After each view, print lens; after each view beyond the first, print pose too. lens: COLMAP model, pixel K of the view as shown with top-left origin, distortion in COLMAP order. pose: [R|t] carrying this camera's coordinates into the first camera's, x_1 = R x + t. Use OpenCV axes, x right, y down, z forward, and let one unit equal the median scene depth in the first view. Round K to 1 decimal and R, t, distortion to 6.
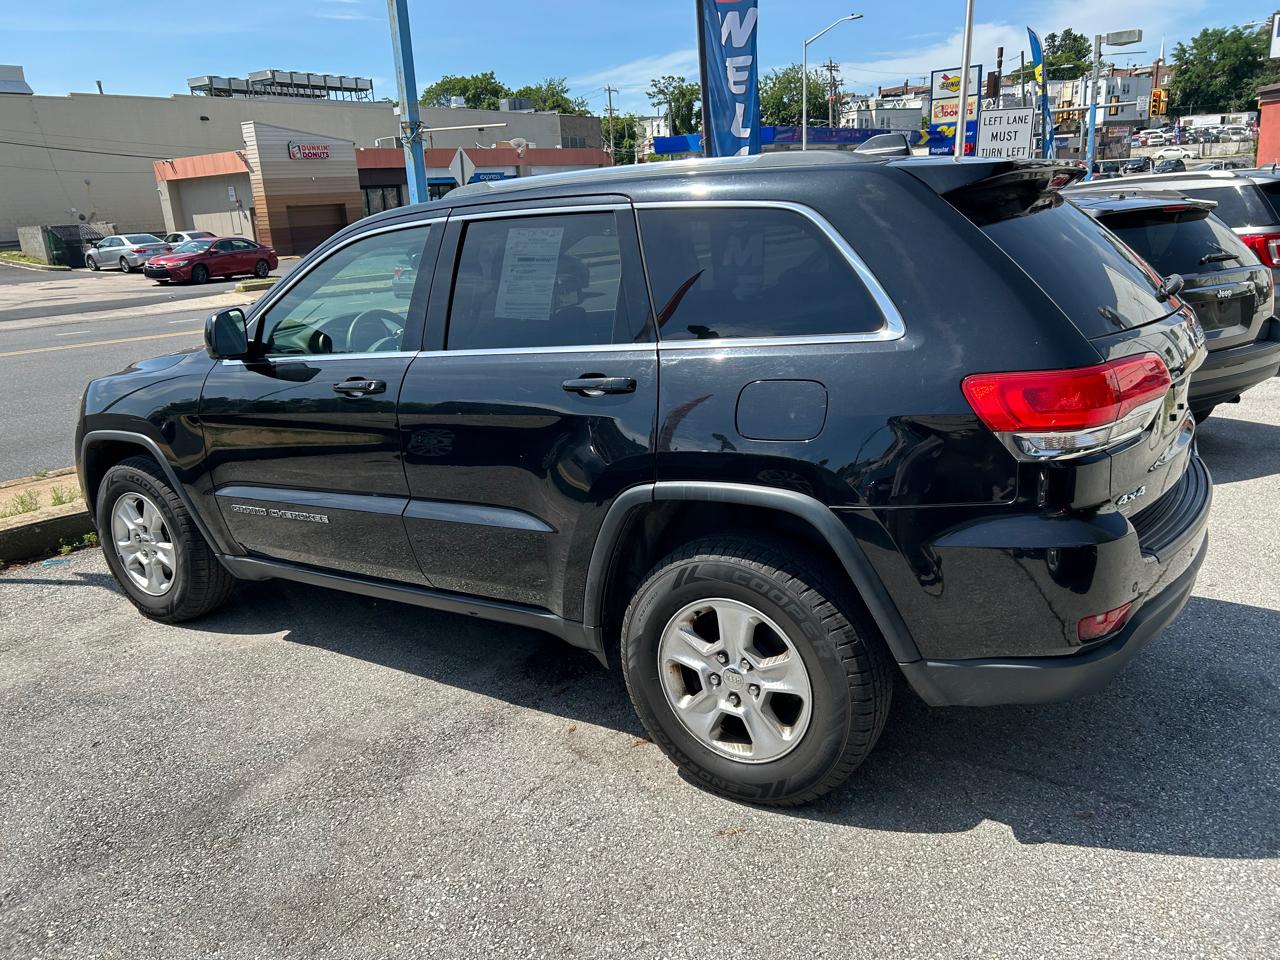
lens RADIAL K [[880.5, 0, 626.1], [0, 880.5, 476.5], [0, 0, 1]] dist [0.061798, -0.052468]
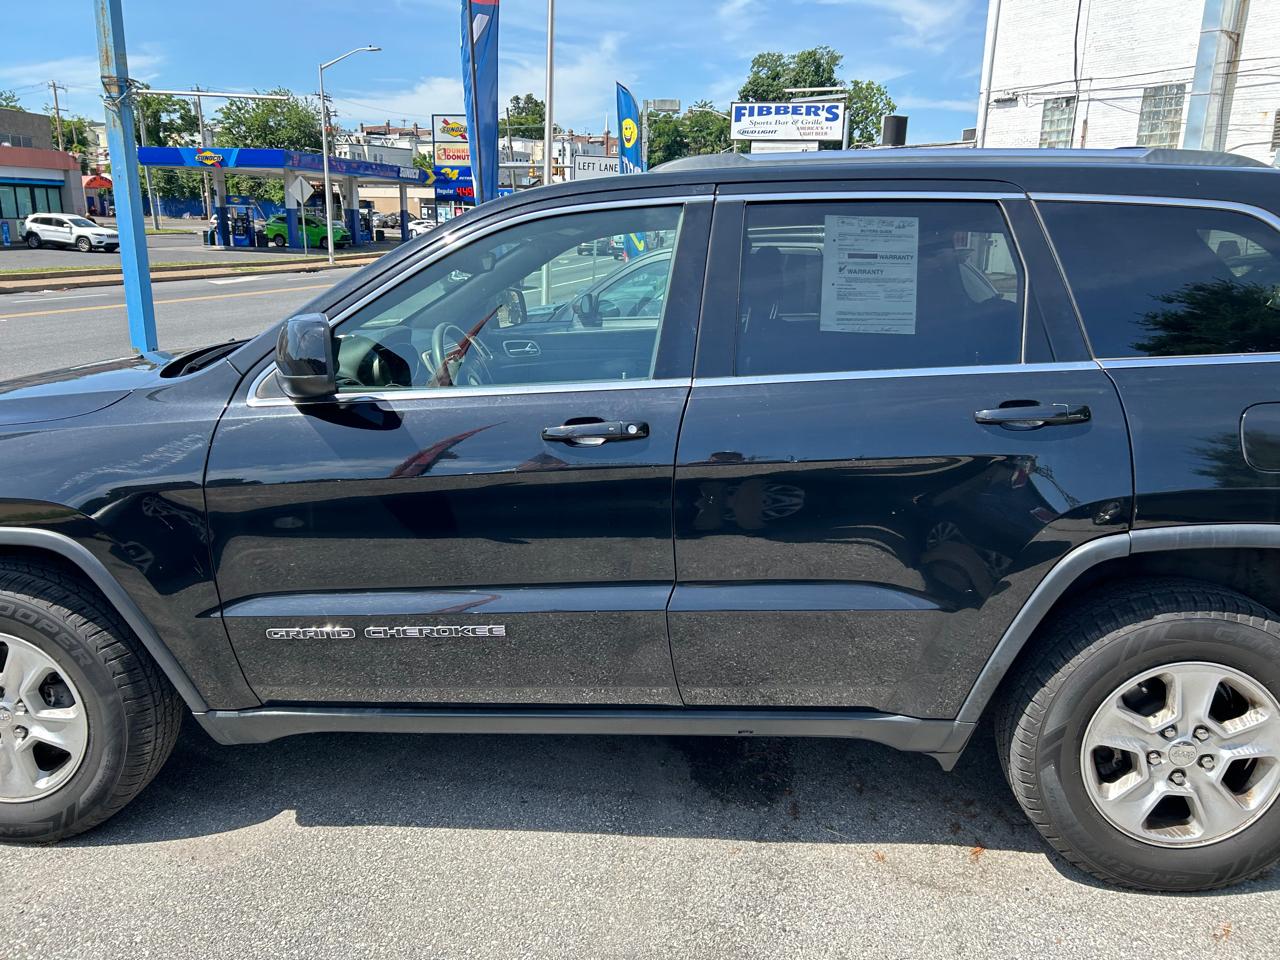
lens RADIAL K [[890.7, 0, 613.9], [0, 890.7, 478.3], [0, 0, 1]] dist [0.077459, -0.085734]
pose [[0.880522, -0.060725, 0.470099, -0.638347], [0.077679, 0.996838, -0.016731, -0.054033], [-0.467597, 0.051249, 0.882455, 0.398056]]
